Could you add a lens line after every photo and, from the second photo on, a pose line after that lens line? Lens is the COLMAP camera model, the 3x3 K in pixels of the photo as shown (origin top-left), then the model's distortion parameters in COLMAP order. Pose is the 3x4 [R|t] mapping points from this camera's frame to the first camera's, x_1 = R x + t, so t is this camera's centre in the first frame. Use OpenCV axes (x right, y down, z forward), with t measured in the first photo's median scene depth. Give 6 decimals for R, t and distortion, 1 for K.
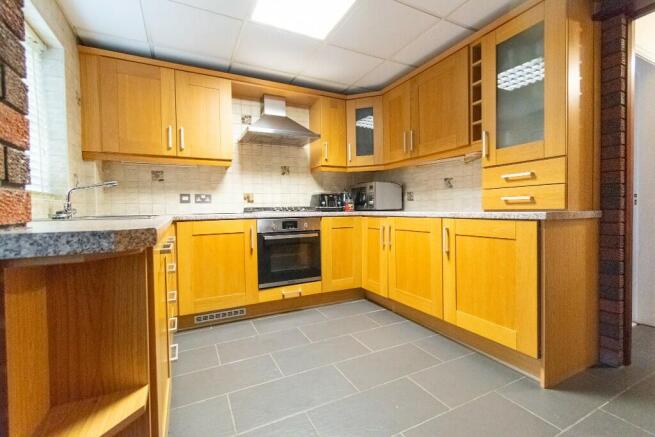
lens RADIAL K [[289.6, 0, 326.6], [0, 289.6, 216.5], [0, 0, 1]] dist [0.004725, -0.000471]
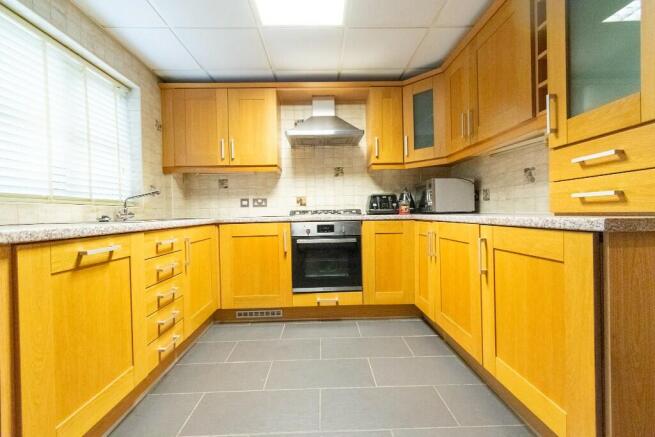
lens RADIAL K [[289.6, 0, 326.8], [0, 289.6, 216.2], [0, 0, 1]] dist [0.004725, -0.000471]
pose [[0.904902, 0.002396, -0.425613, 0.295869], [-0.005314, 0.999970, -0.005670, -0.007581], [0.425586, 0.007393, 0.904888, 0.149169]]
